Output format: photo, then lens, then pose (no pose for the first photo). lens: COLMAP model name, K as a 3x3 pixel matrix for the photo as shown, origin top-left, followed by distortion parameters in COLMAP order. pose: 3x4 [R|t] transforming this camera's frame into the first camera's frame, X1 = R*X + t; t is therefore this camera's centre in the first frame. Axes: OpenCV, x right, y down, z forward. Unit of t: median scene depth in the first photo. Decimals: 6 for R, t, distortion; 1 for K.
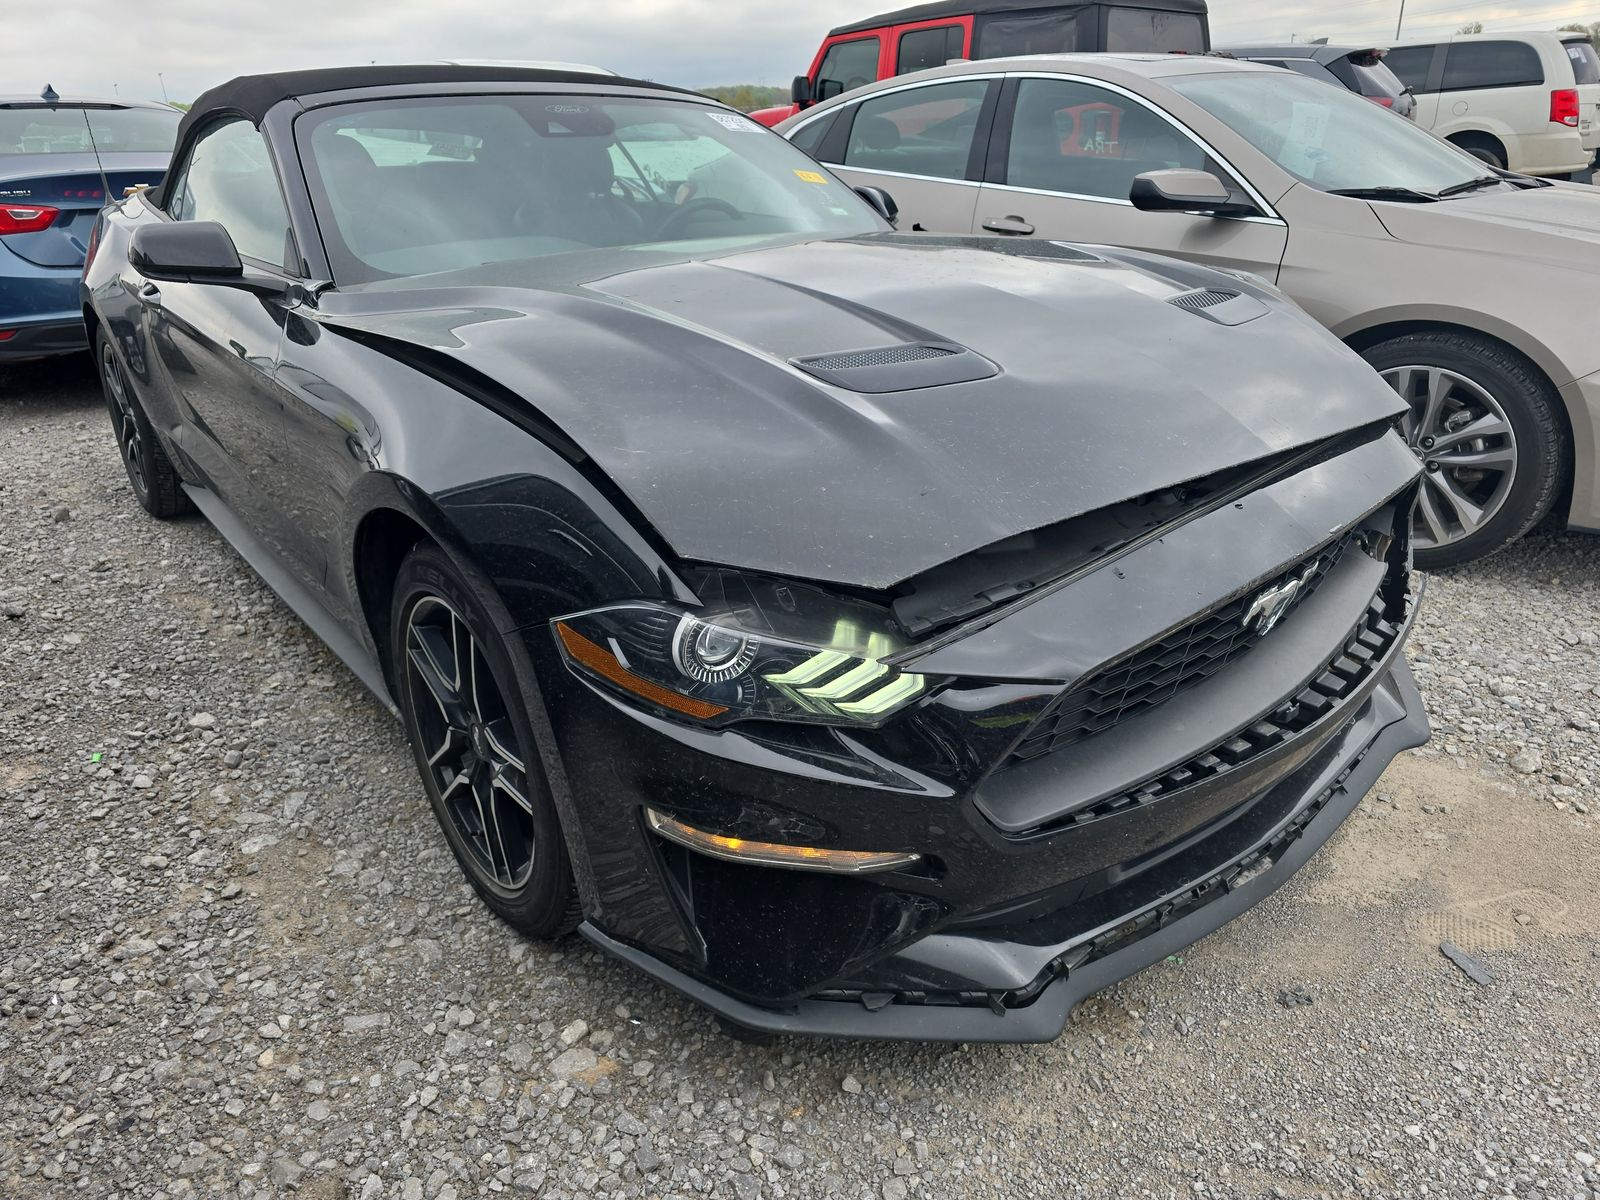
lens RADIAL K [[1078.2, 0, 799.0], [0, 1078.2, 592.8], [0, 0, 1]] dist [0.046217, -0.038262]
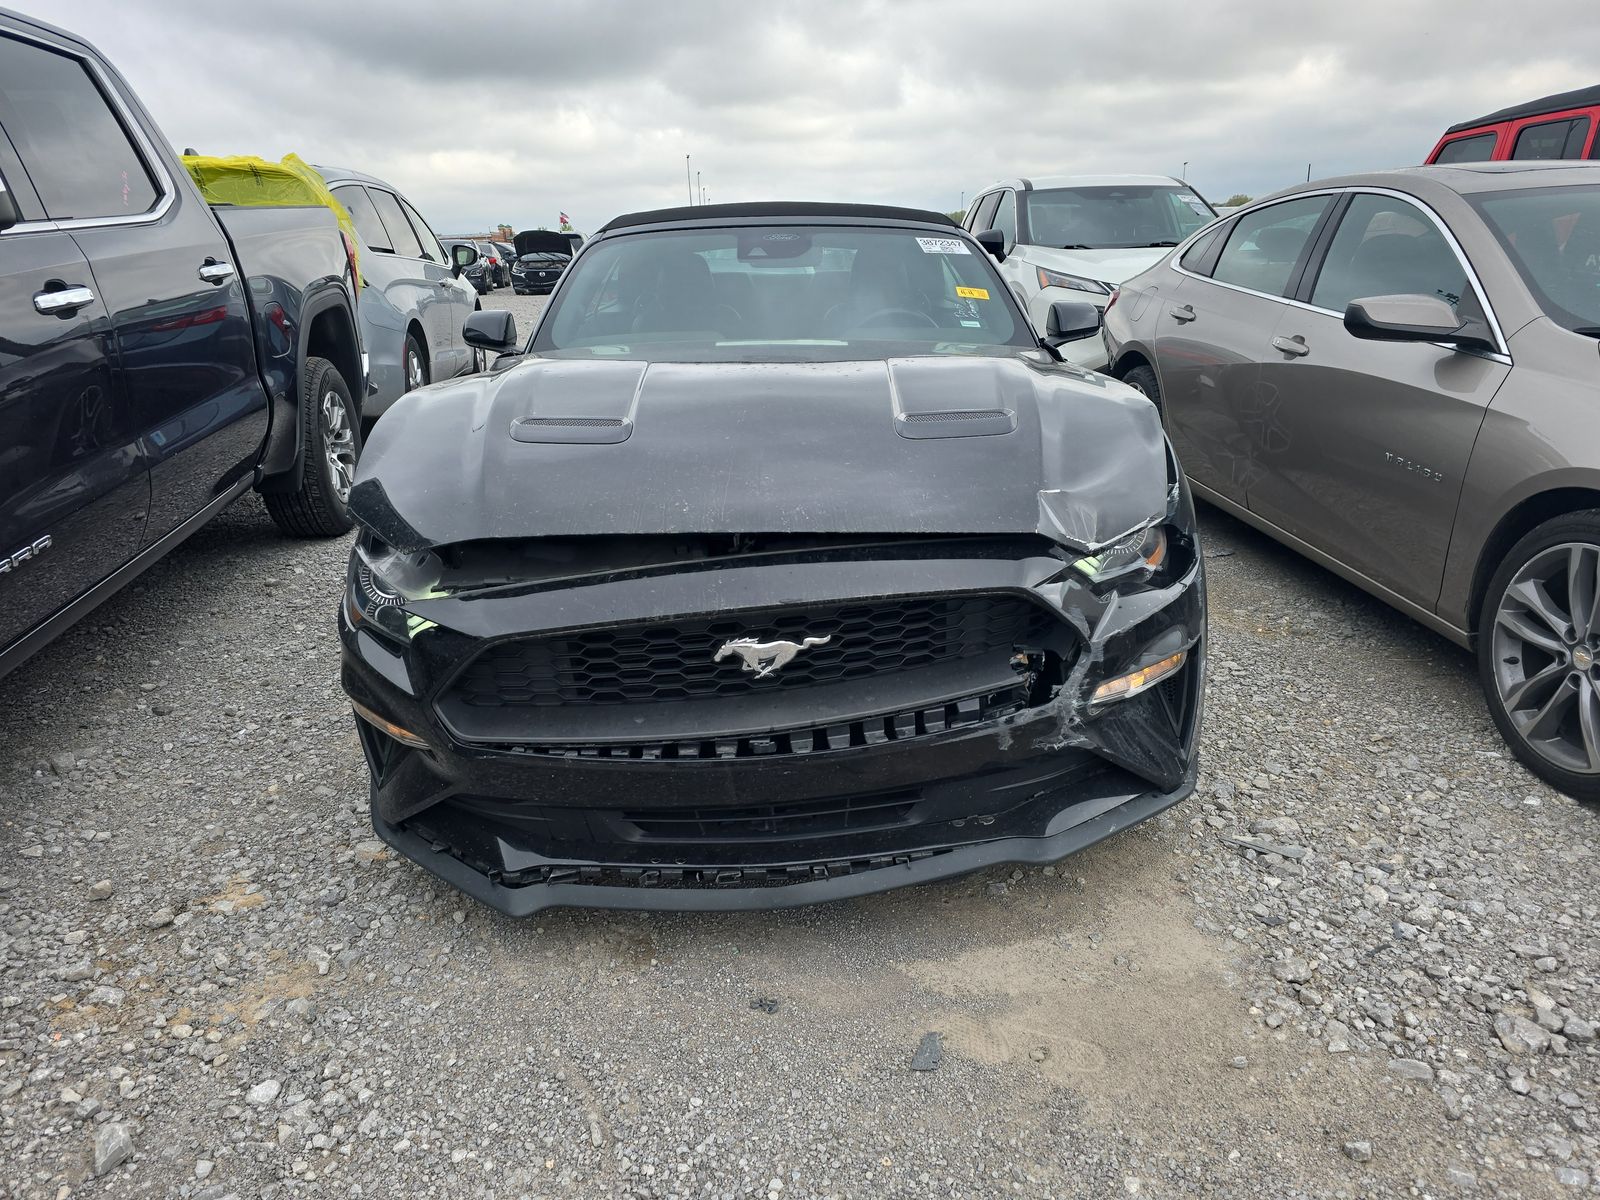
lens RADIAL K [[1078.2, 0, 795.1], [0, 1078.2, 605.5], [0, 0, 1]] dist [0.046217, -0.038262]
pose [[0.798012, 0.199286, -0.568737, 0.534633], [-0.236300, 0.971639, 0.008904, -0.029379], [0.554382, 0.127287, 0.822471, 0.008018]]
